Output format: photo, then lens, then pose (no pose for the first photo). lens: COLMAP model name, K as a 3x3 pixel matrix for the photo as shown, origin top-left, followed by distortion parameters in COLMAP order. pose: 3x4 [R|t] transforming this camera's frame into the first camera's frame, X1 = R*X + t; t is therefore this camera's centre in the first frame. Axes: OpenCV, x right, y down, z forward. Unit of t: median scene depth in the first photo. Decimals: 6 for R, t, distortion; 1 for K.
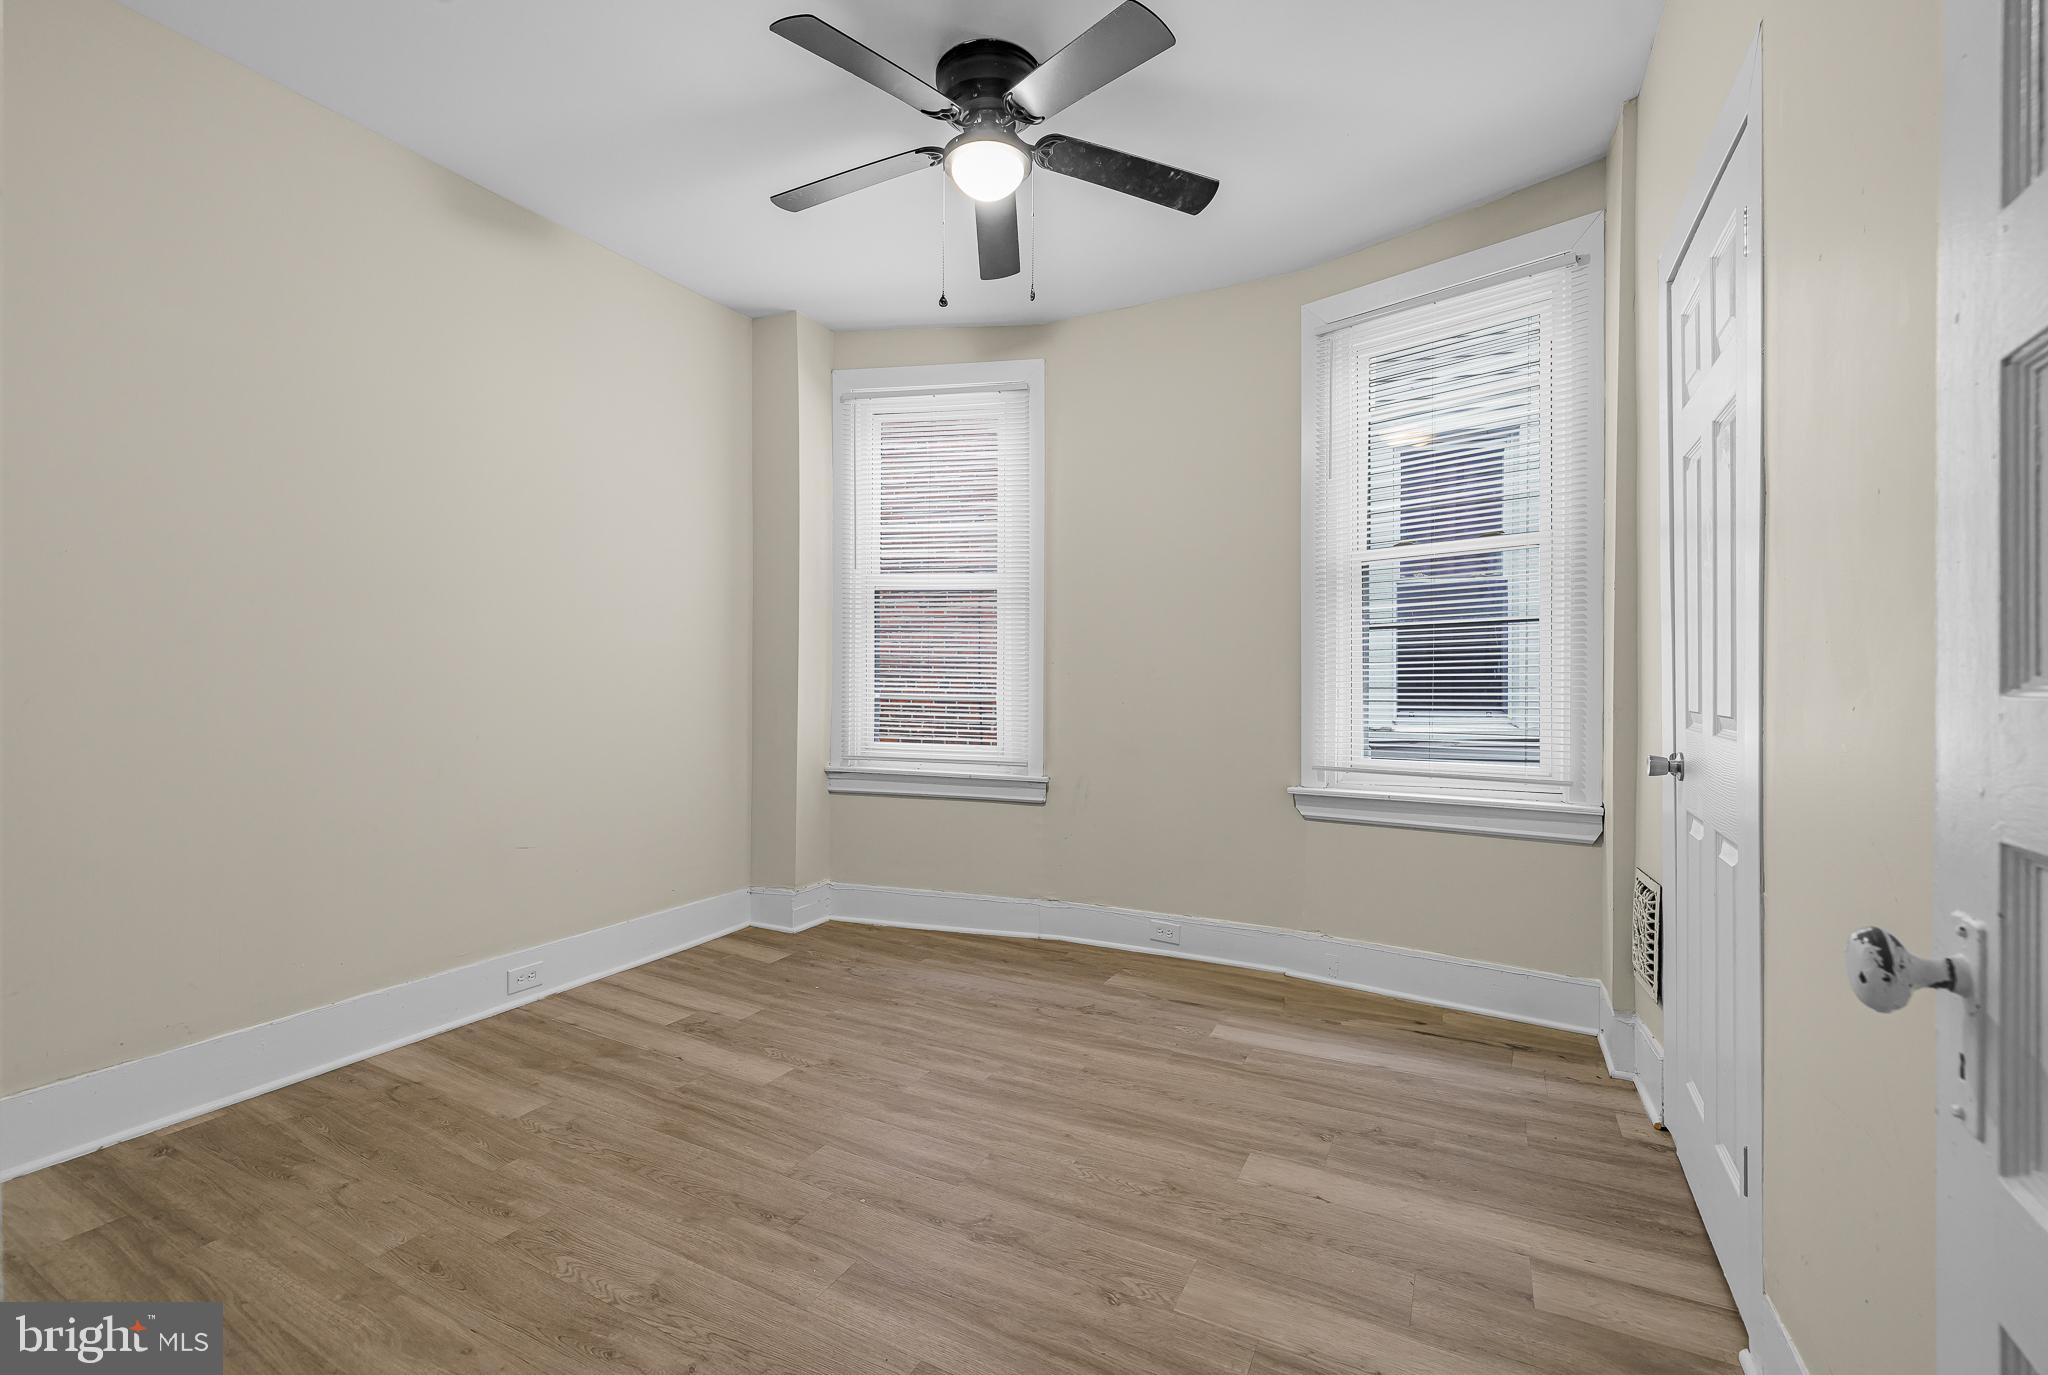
lens RADIAL K [[840.0, 0, 1024.0], [0, 840.0, 687.5], [0, 0, 1]] dist [-0.000854, 0.000225]
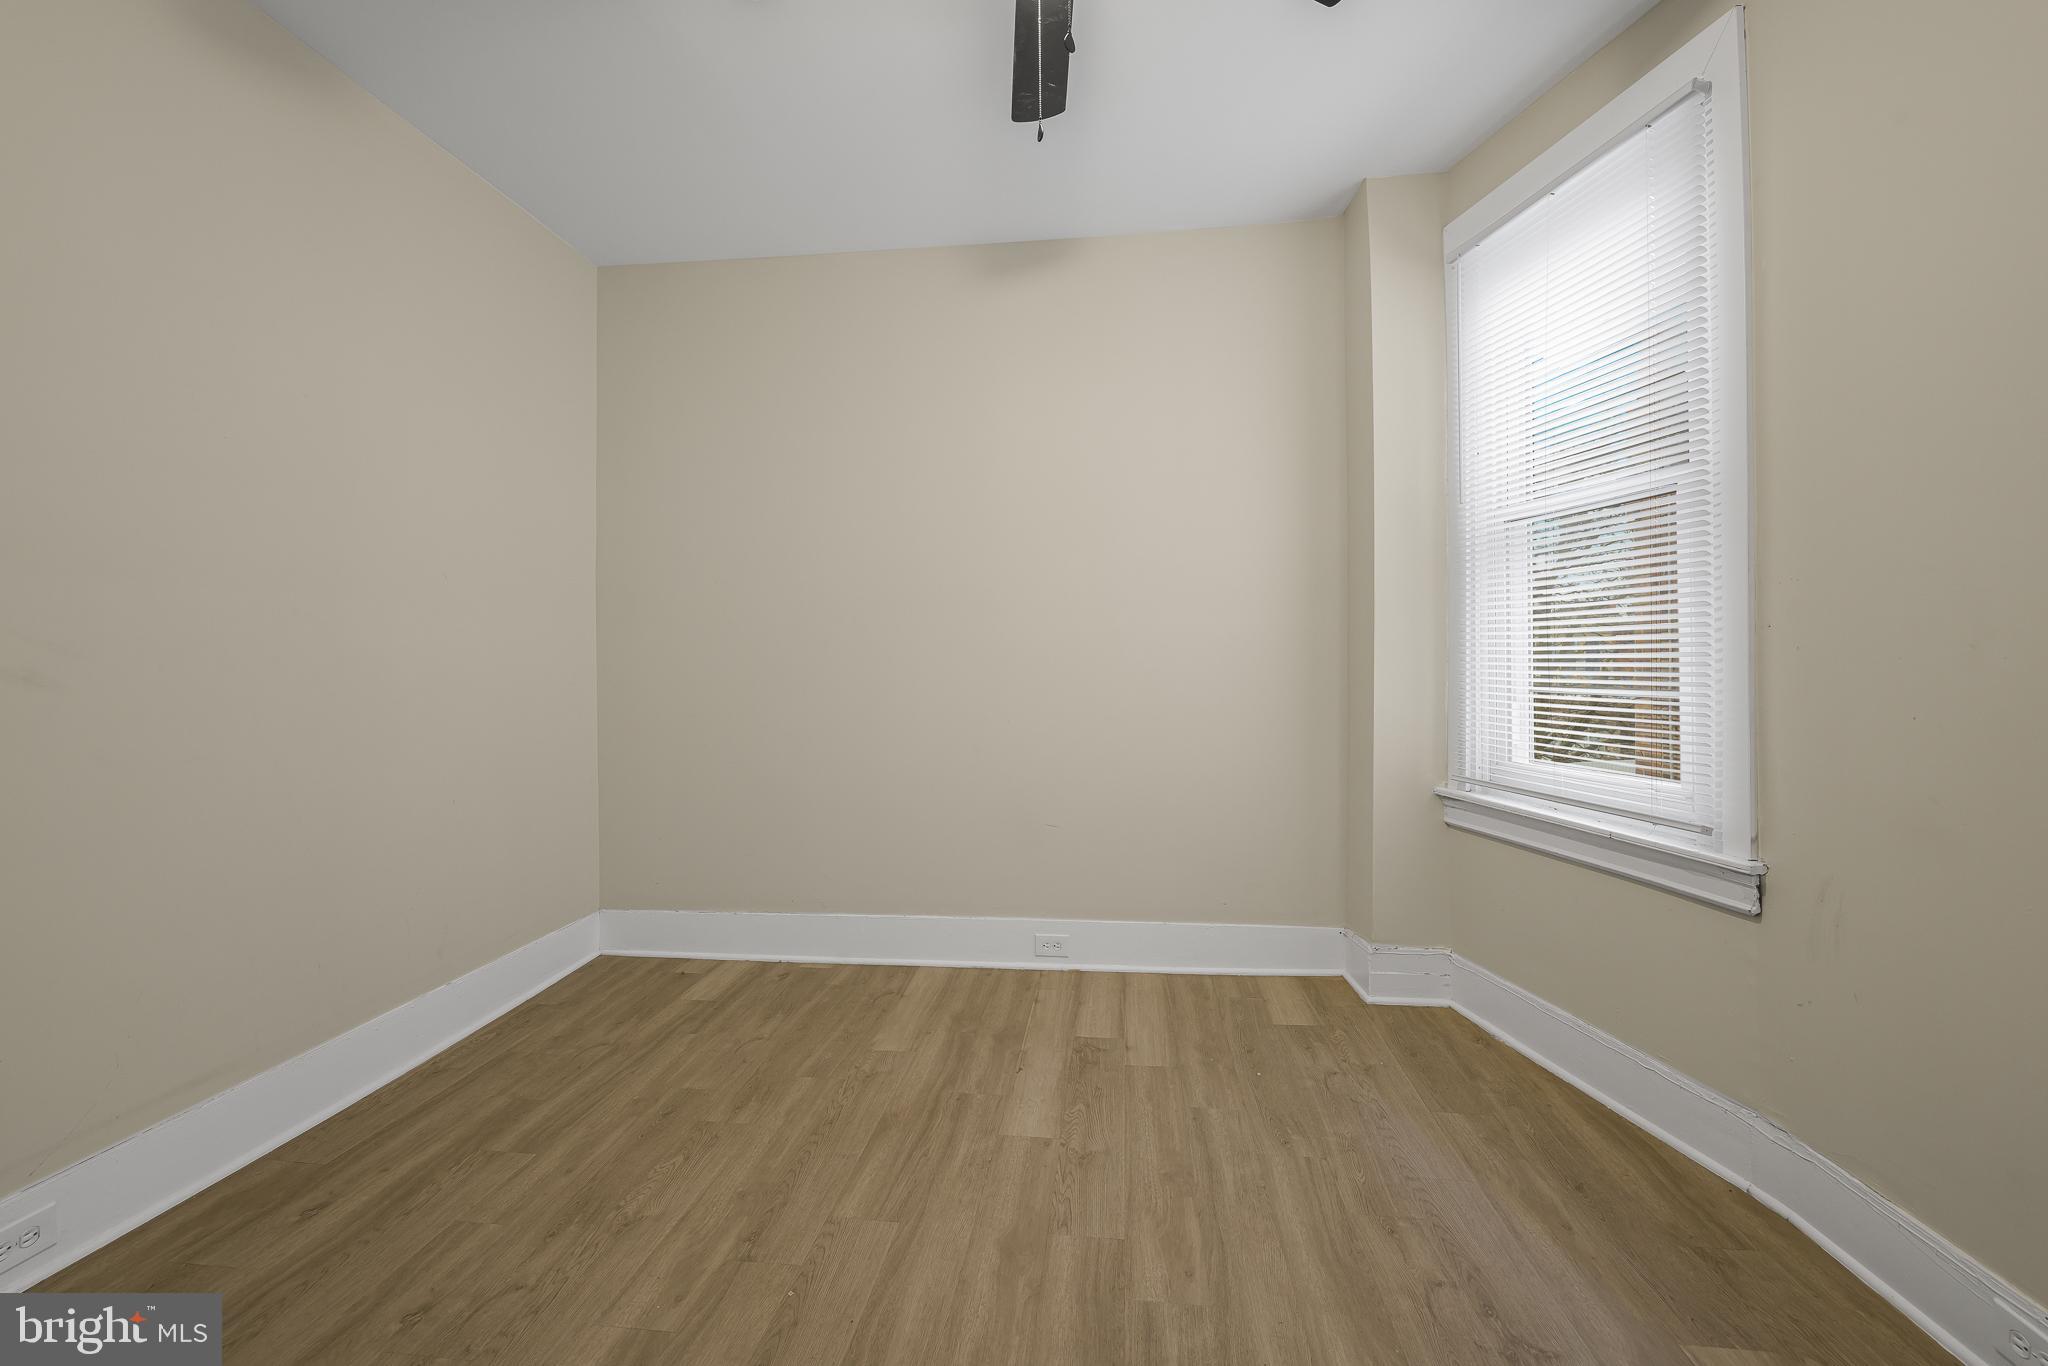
lens RADIAL K [[866.7, 0, 1026.8], [0, 866.7, 675.6], [0, 0, 1]] dist [0.000922, 0.000276]
pose [[0.369248, 0.000597, -0.929331, 0.417336], [0.003719, 0.999991, 0.002120, -0.005735], [0.929323, -0.004239, 0.369243, 0.534898]]
